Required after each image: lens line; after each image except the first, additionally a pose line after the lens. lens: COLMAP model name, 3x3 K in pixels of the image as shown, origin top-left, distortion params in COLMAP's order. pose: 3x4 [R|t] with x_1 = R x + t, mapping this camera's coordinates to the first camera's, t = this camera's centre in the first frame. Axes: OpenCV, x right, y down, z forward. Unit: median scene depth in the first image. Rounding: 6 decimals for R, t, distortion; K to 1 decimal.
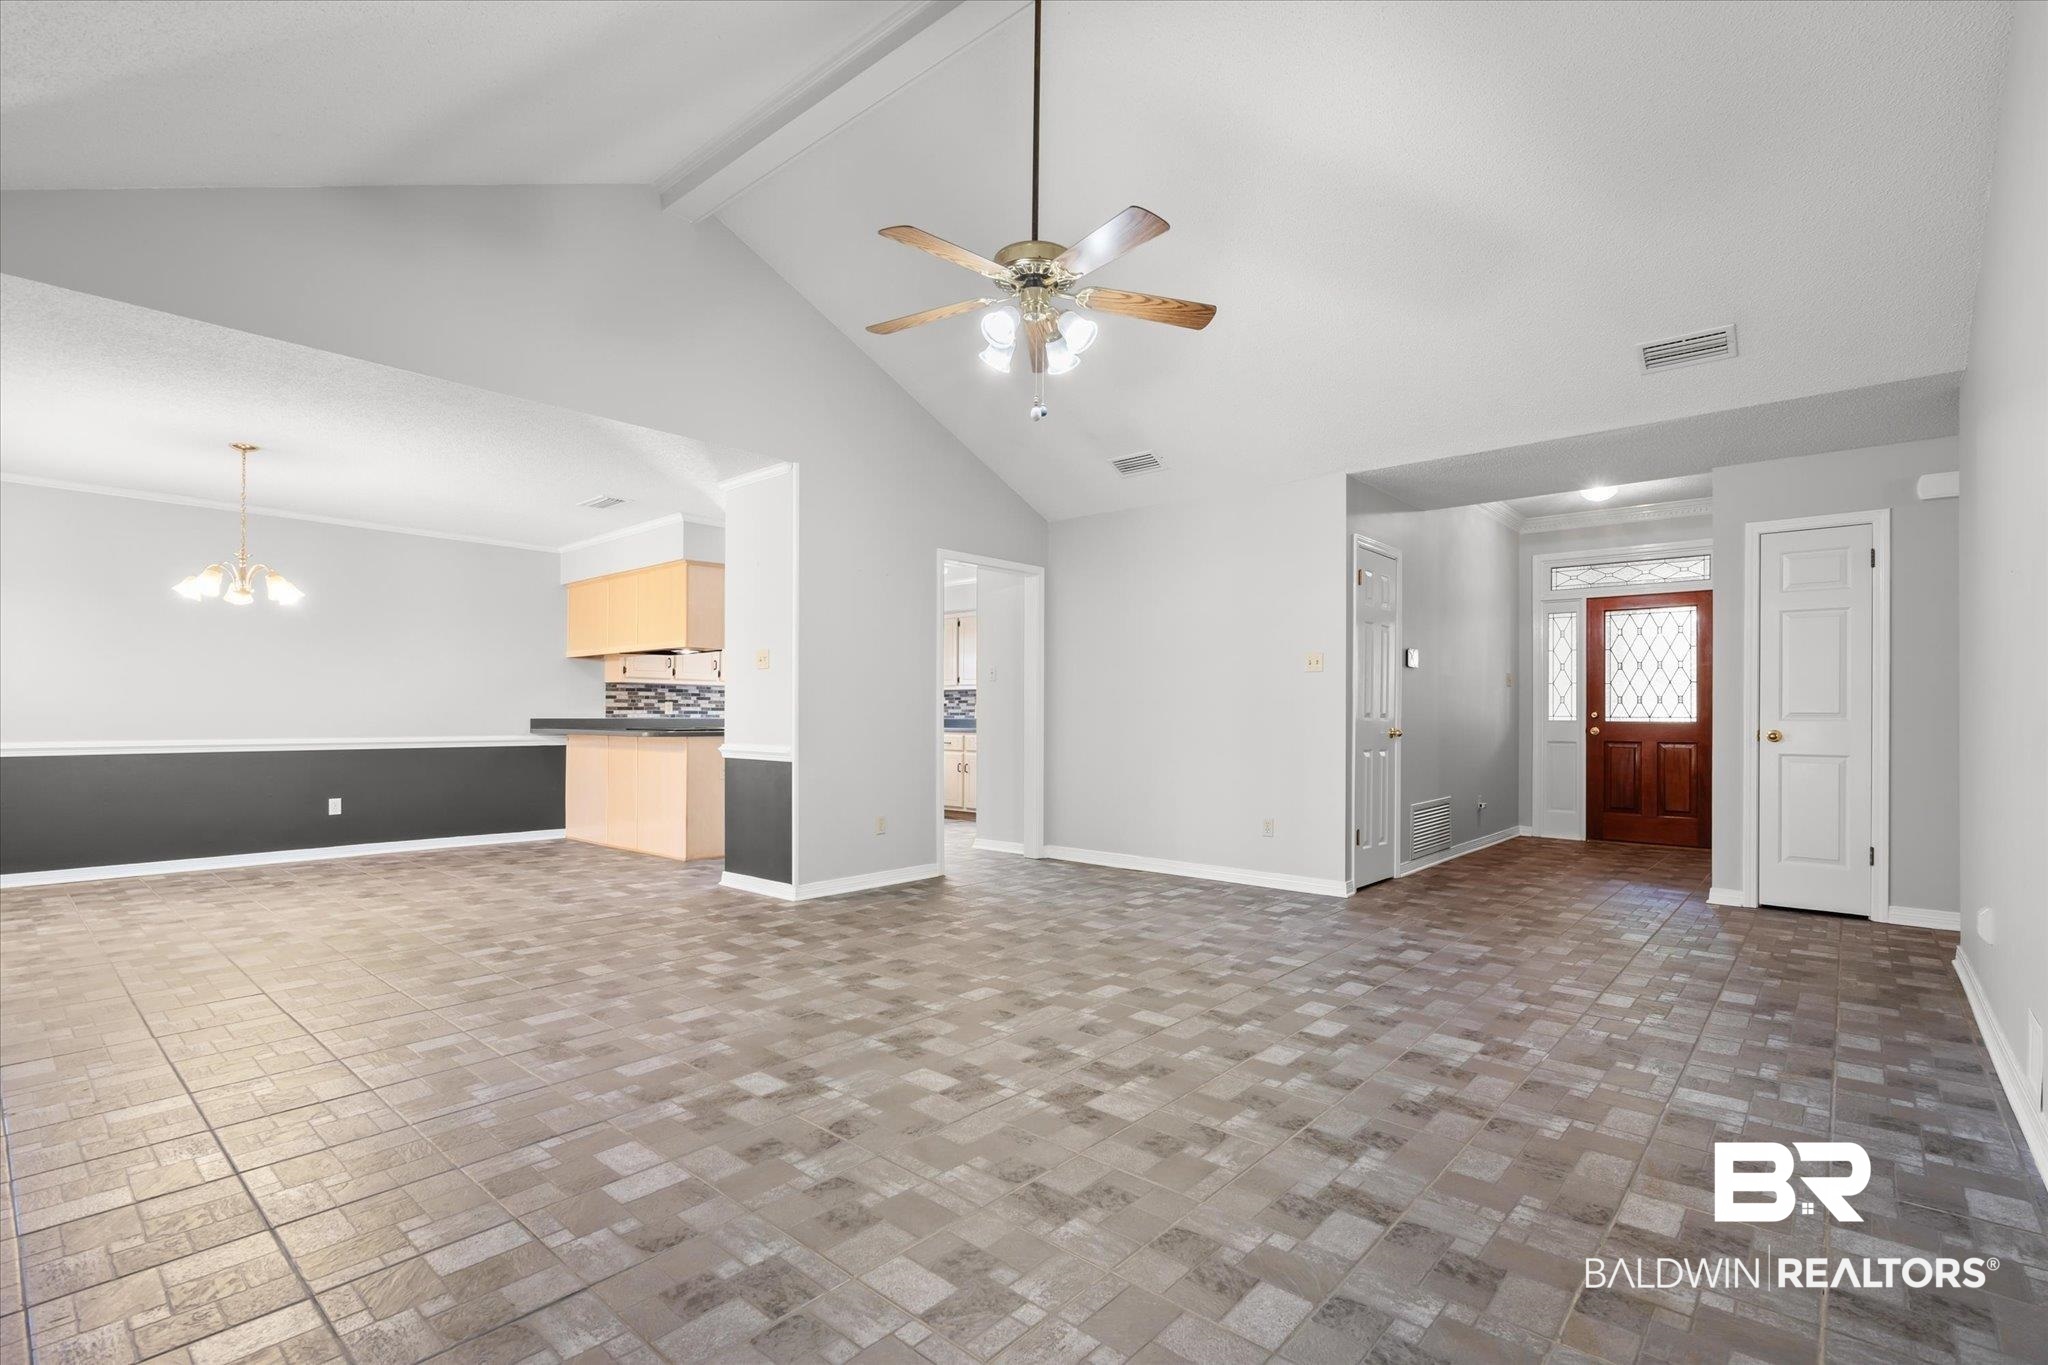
lens RADIAL K [[940.3, 0, 1030.6], [0, 940.3, 718.5], [0, 0, 1]] dist [-0.010215, 0.003350]
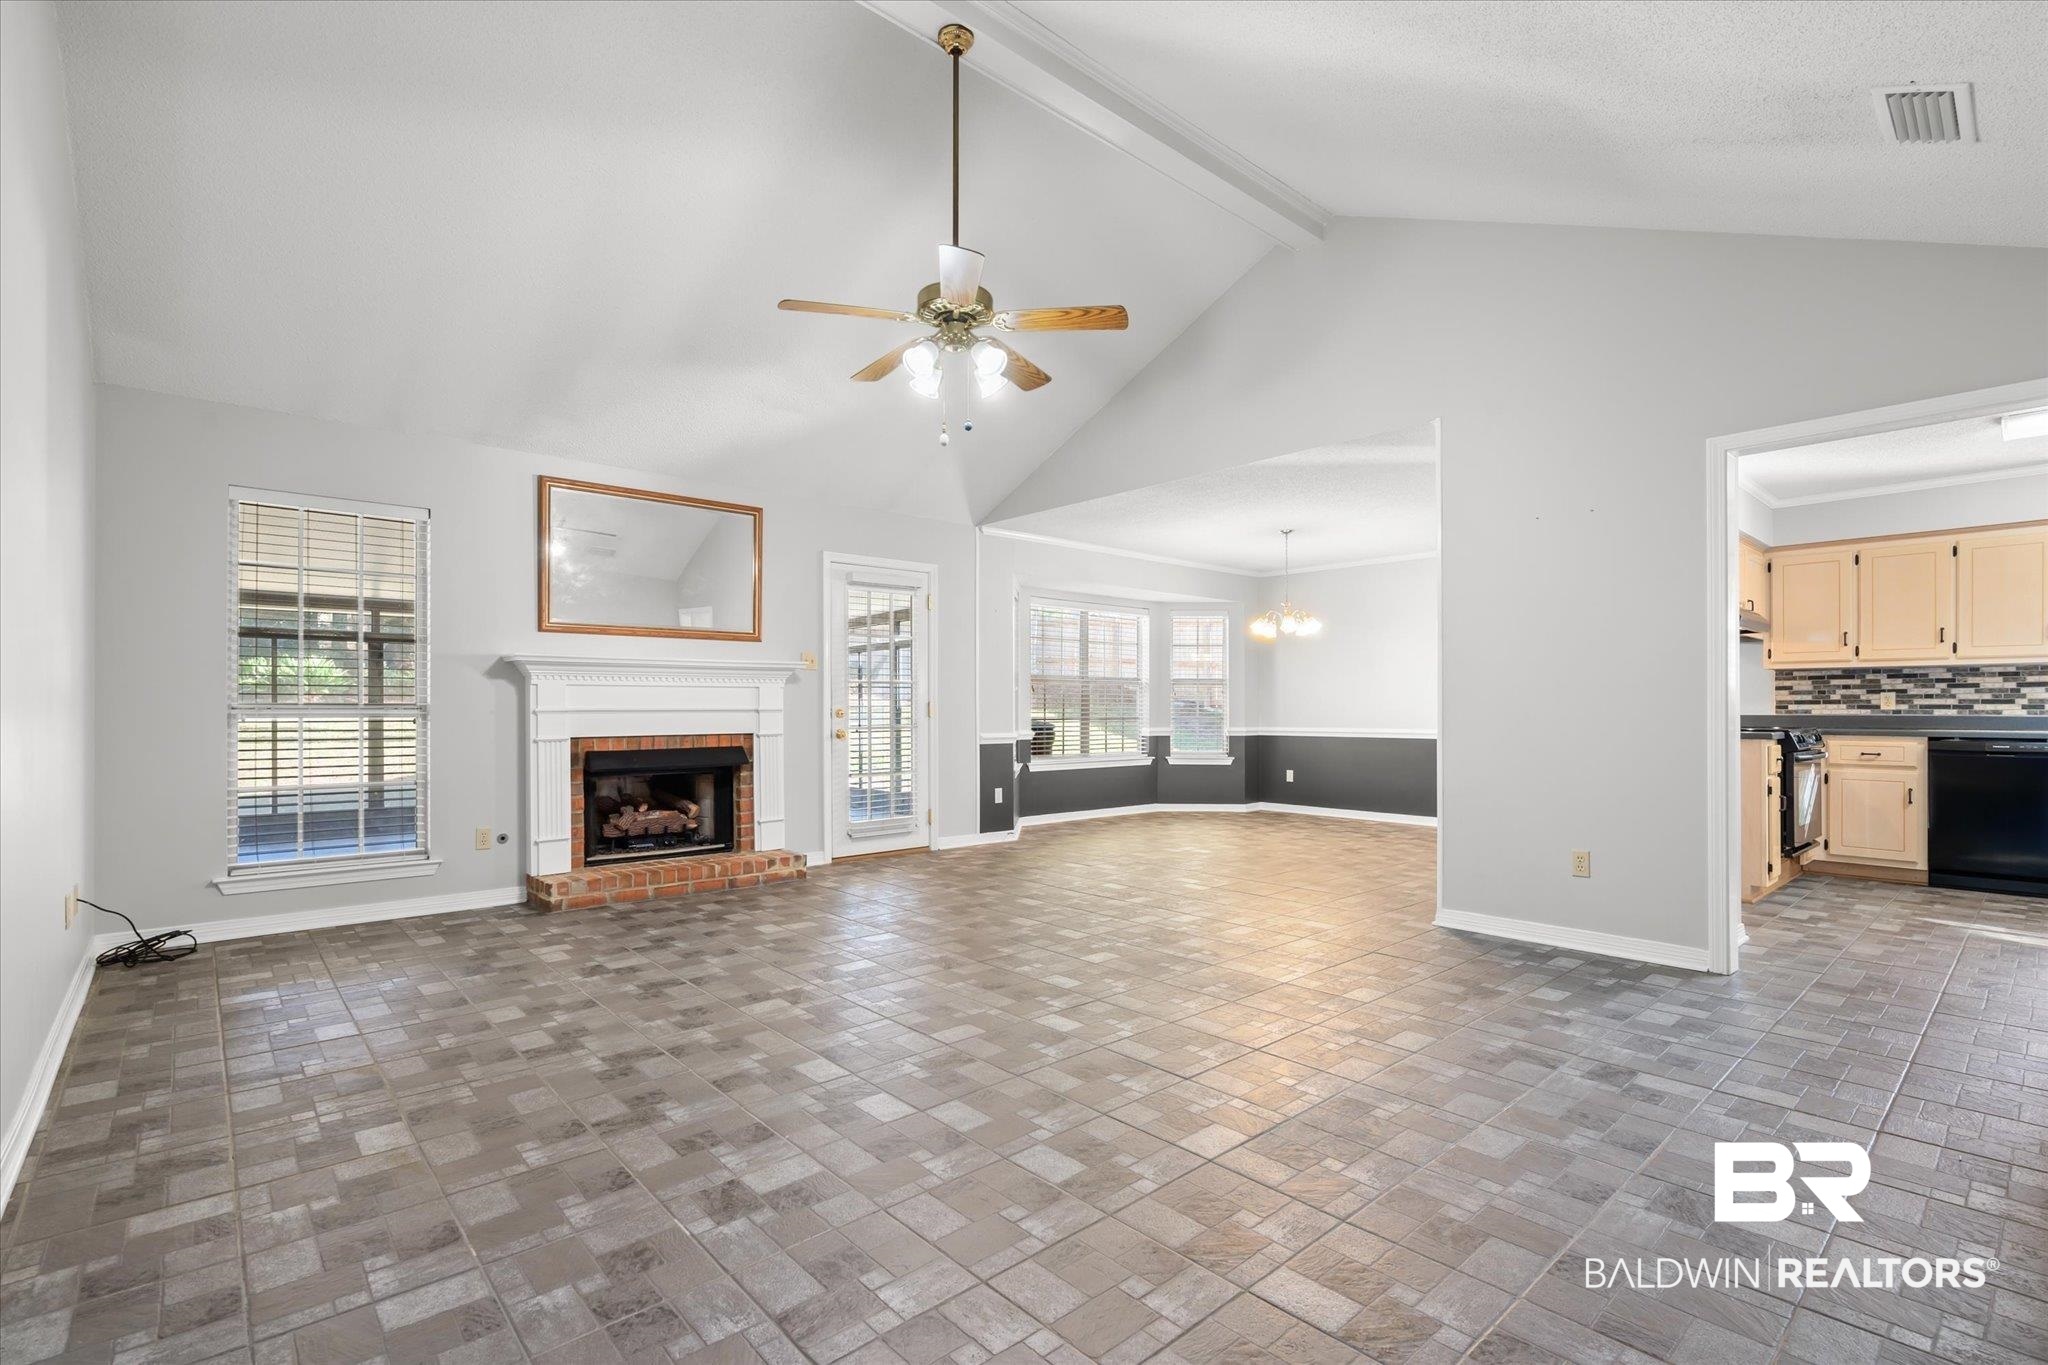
lens RADIAL K [[940.3, 0, 1020.6], [0, 940.3, 697.5], [0, 0, 1]] dist [-0.010215, 0.003350]
pose [[-0.126449, -0.015638, -0.991850, 0.434590], [-0.005115, 0.999873, -0.015112, 0.000260], [0.991960, 0.003163, -0.126513, 0.486921]]
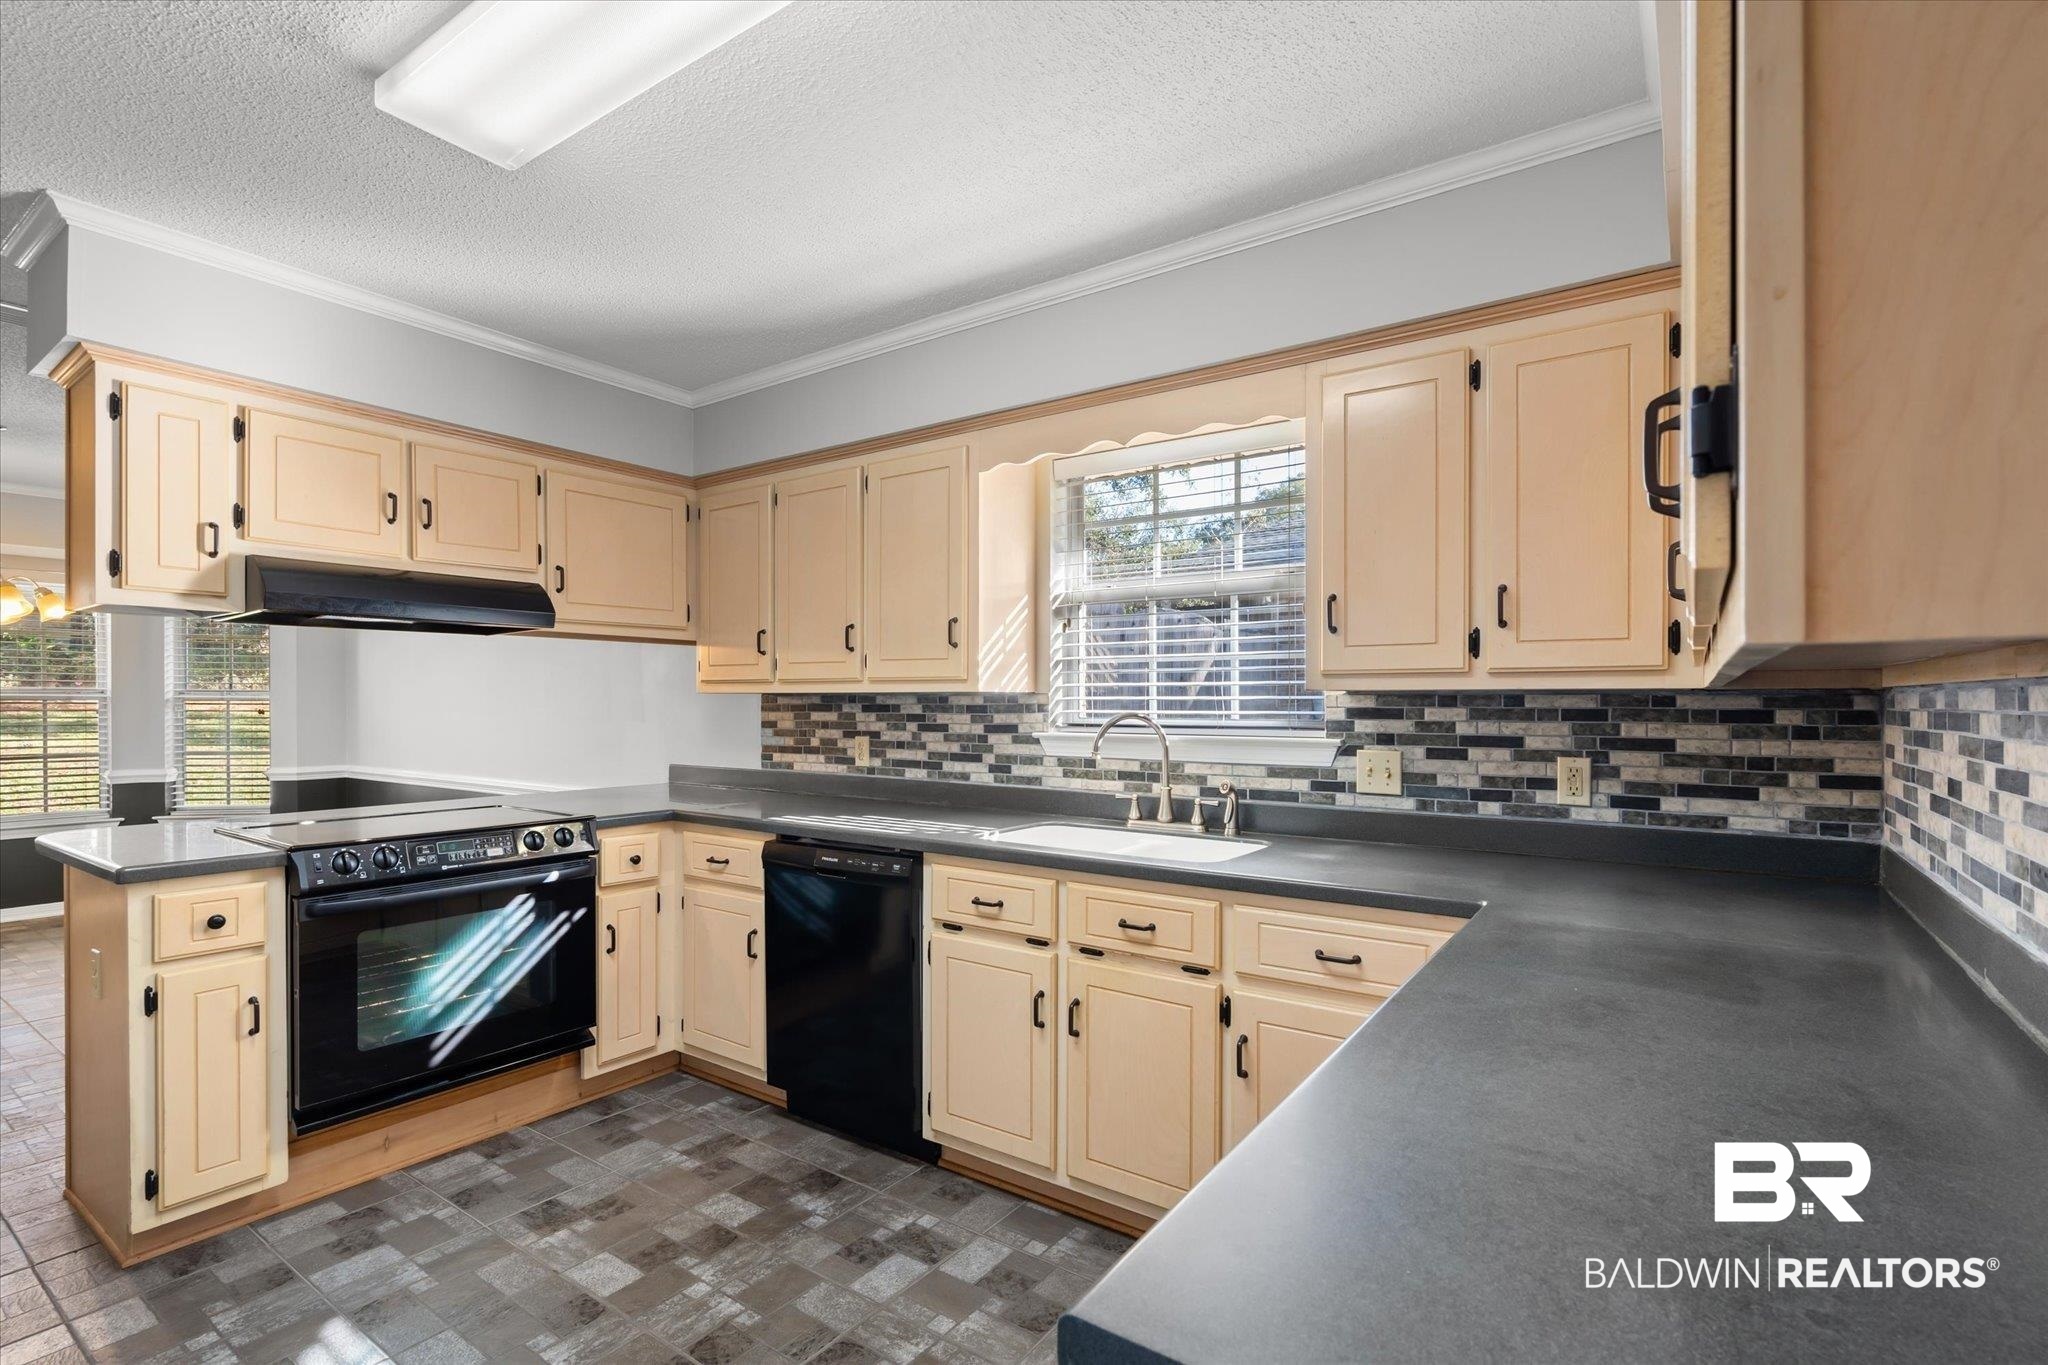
lens RADIAL K [[940.3, 0, 1012.8], [0, 940.3, 718.9], [0, 0, 1]] dist [-0.010215, 0.003350]
pose [[0.095206, 0.013435, -0.995367, 0.029789], [-0.005408, 0.999901, 0.012979, -0.033922], [0.995443, 0.004148, 0.095269, 1.131160]]
